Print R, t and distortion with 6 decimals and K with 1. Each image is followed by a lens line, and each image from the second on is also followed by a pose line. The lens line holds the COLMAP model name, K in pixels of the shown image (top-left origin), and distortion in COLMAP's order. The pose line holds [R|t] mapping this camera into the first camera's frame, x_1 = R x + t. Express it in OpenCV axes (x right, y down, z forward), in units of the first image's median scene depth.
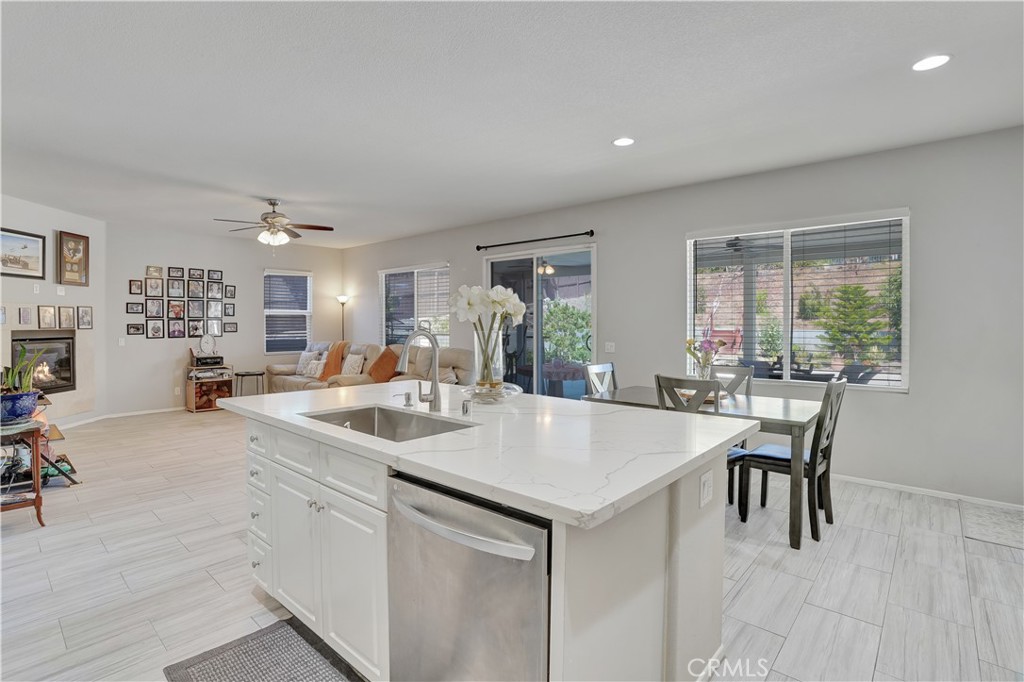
lens RADIAL K [[502.6, 0, 504.9], [0, 502.6, 328.9], [0, 0, 1]] dist [-0.070284, 0.030759]
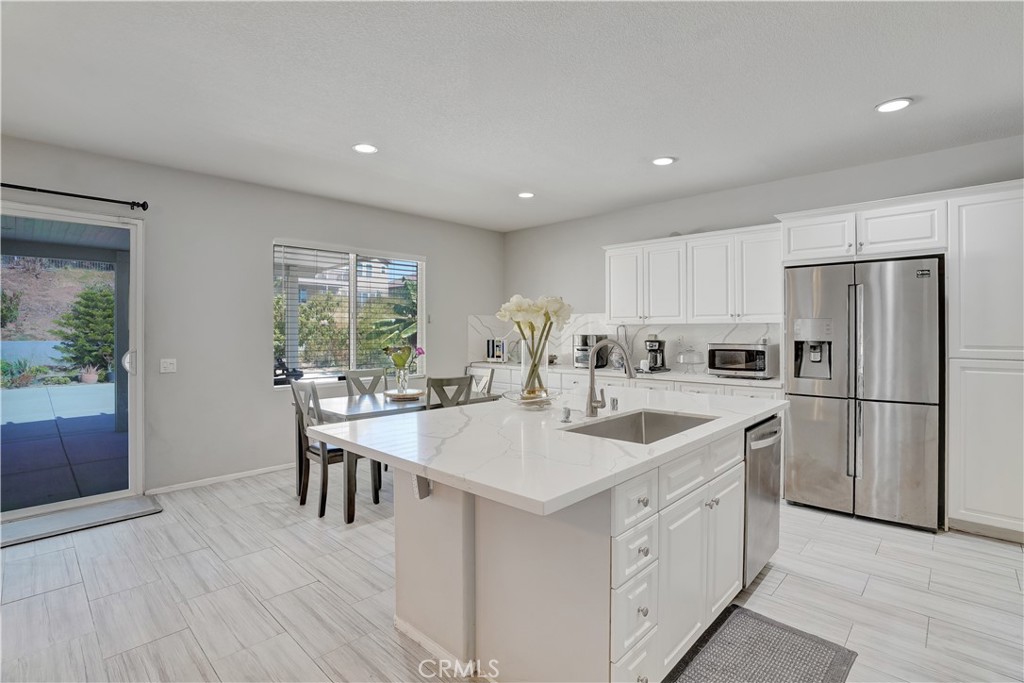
lens RADIAL K [[502.6, 0, 504.9], [0, 502.6, 329.4], [0, 0, 1]] dist [-0.070284, 0.030759]
pose [[0.038963, 0.000109, 0.999241, -0.358995], [0.016252, 0.999868, -0.000743, -0.006385], [-0.999108, 0.016269, 0.038956, 0.342480]]
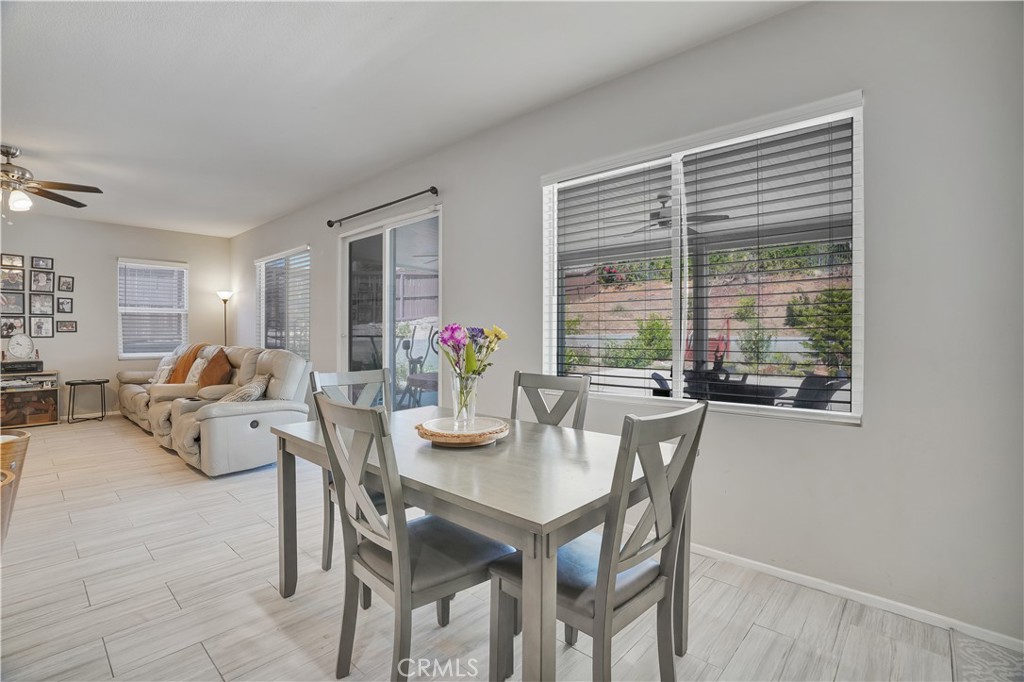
lens RADIAL K [[482.6, 0, 517.5], [0, 482.6, 341.4], [0, 0, 1]] dist [-0.087954, 0.039265]
pose [[0.999992, 0.002395, -0.003250, 0.219332], [-0.002376, 0.999980, 0.005928, 0.016352], [0.003264, -0.005920, 0.999977, 0.234072]]
